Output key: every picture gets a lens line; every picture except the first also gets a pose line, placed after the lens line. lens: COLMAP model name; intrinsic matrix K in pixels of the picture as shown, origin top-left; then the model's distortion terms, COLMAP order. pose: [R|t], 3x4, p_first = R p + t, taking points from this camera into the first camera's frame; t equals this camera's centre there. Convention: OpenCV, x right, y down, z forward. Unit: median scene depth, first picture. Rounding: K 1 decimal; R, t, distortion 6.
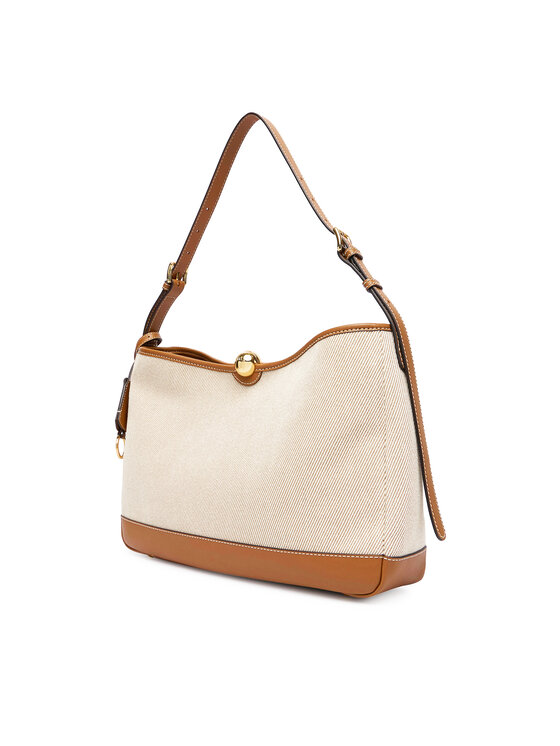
lens RADIAL K [[563.7, 0, 283.5], [0, 563.7, 383.6], [0, 0, 1]] dist [0.011238, 0.000527]
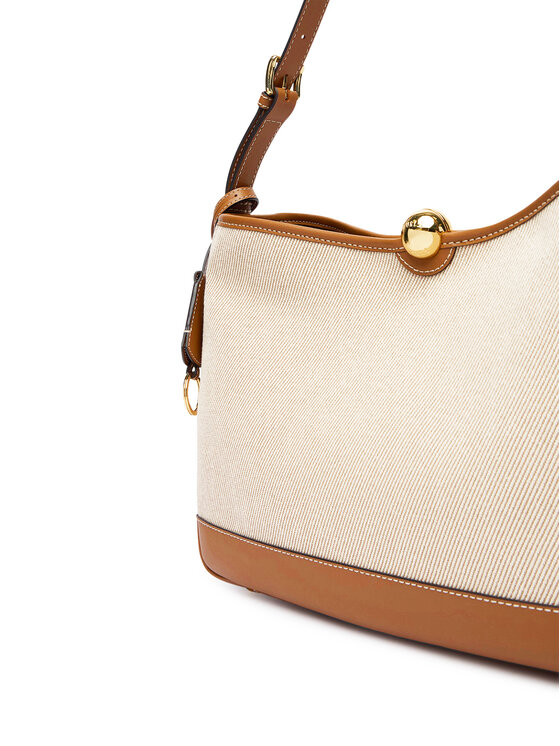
lens RADIAL K [[814.4, 0, 280.0], [0, 814.4, 369.9], [0, 0, 1]] dist [-0.023316, 0.000000]
pose [[0.985425, -0.007038, -0.169967, -0.068512], [0.020523, 0.996765, 0.077711, 0.027986], [0.168871, -0.080067, 0.982381, 0.234464]]
